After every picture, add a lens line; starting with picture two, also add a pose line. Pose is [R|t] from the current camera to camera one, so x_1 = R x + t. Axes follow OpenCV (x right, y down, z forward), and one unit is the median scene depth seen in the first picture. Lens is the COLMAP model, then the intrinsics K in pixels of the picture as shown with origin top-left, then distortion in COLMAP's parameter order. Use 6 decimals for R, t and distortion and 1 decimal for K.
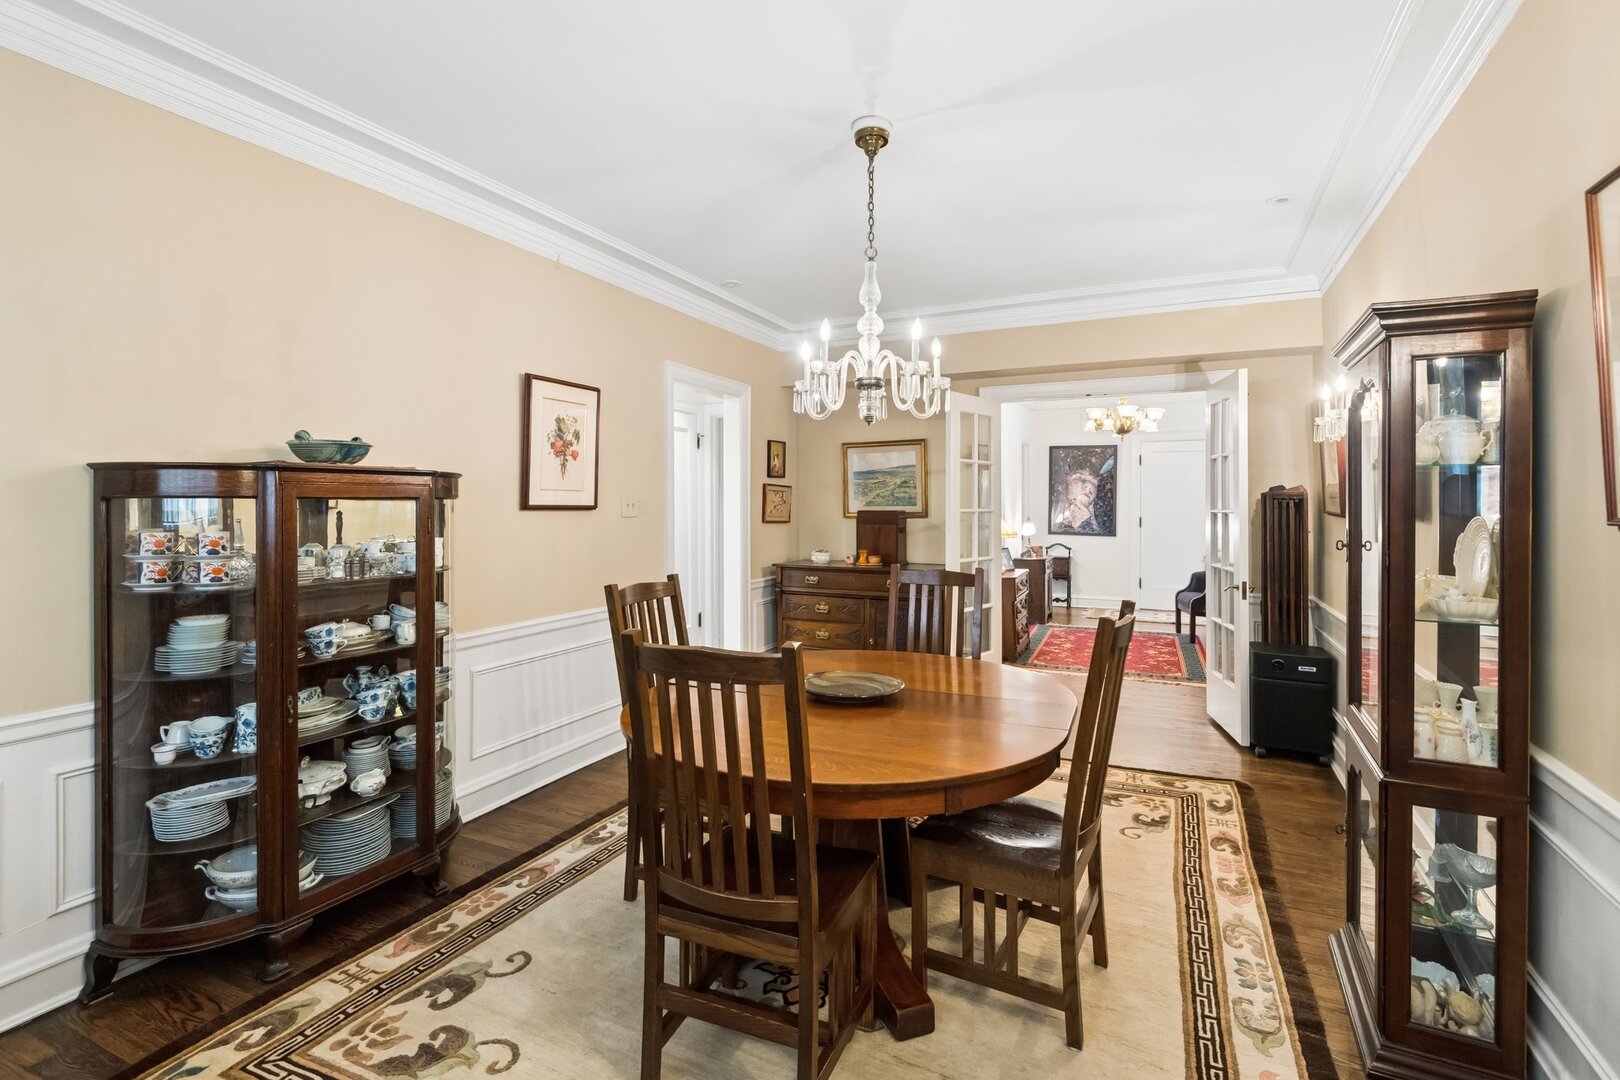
lens RADIAL K [[755.2, 0, 814.1], [0, 755.2, 516.2], [0, 0, 1]] dist [0.020238, -0.012574]
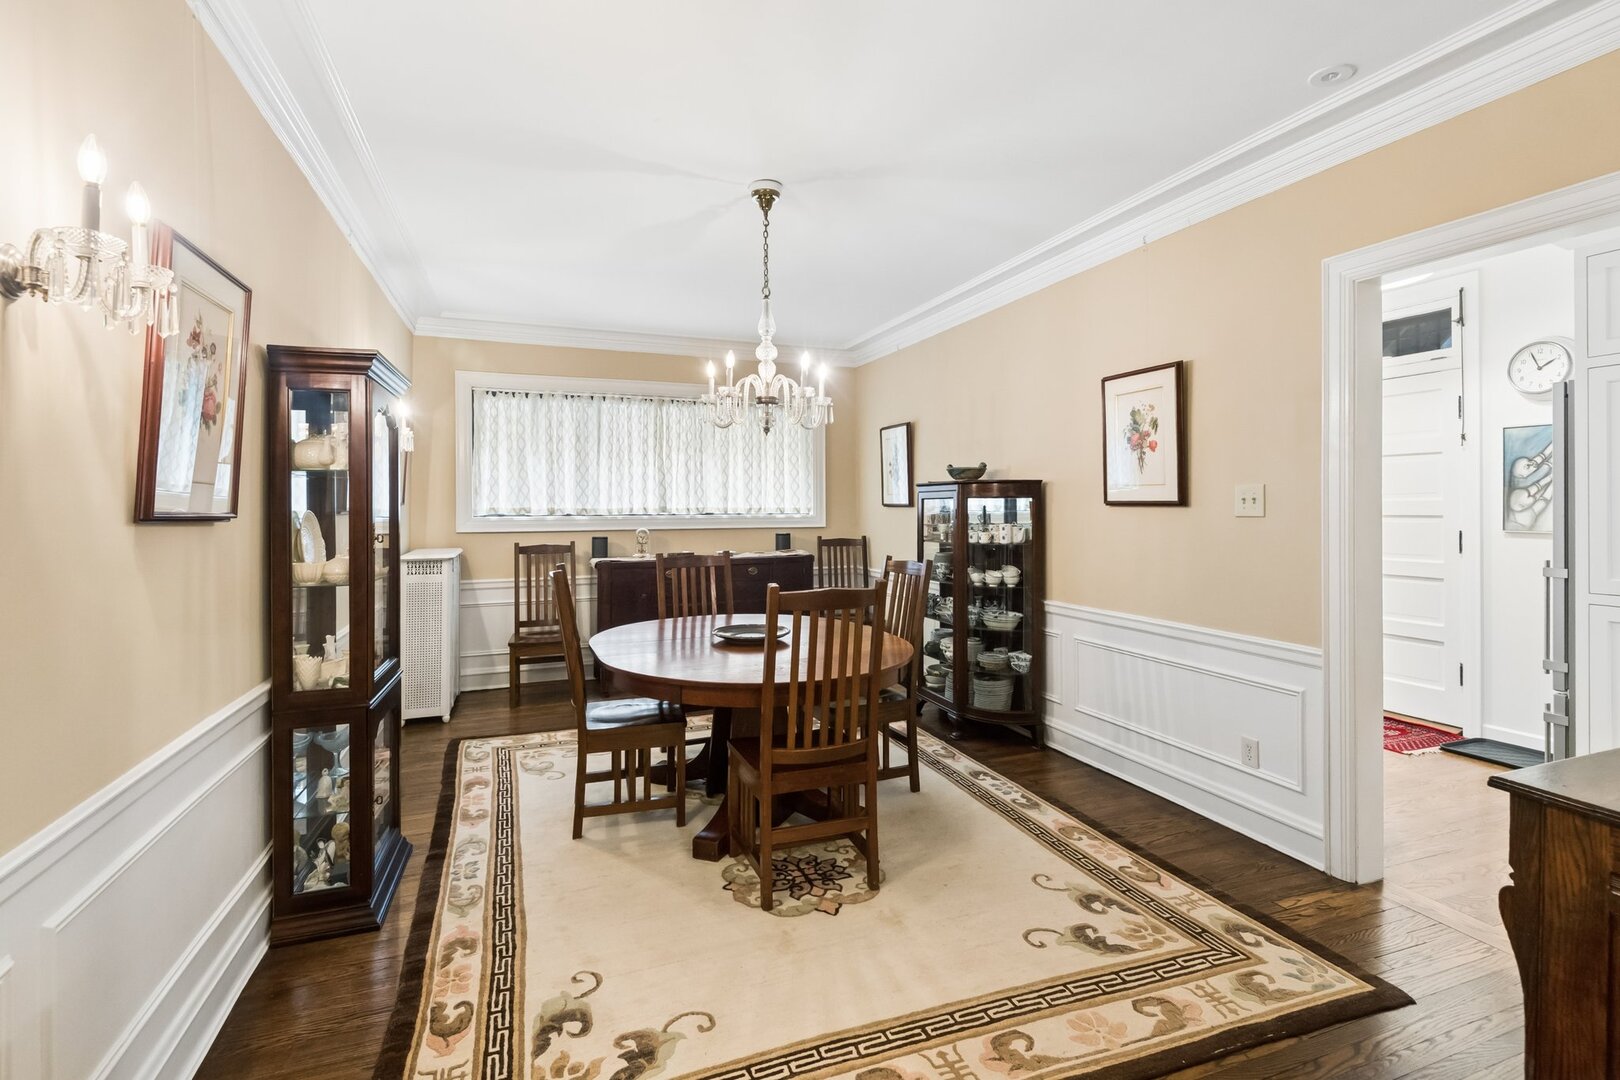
lens RADIAL K [[755.2, 0, 791.5], [0, 755.2, 499.4], [0, 0, 1]] dist [0.020238, -0.012574]
pose [[-0.708246, 0.004799, -0.705949, 0.660095], [-0.001964, 0.999960, 0.008768, -0.024311], [0.705963, 0.007596, -0.708208, 1.387497]]
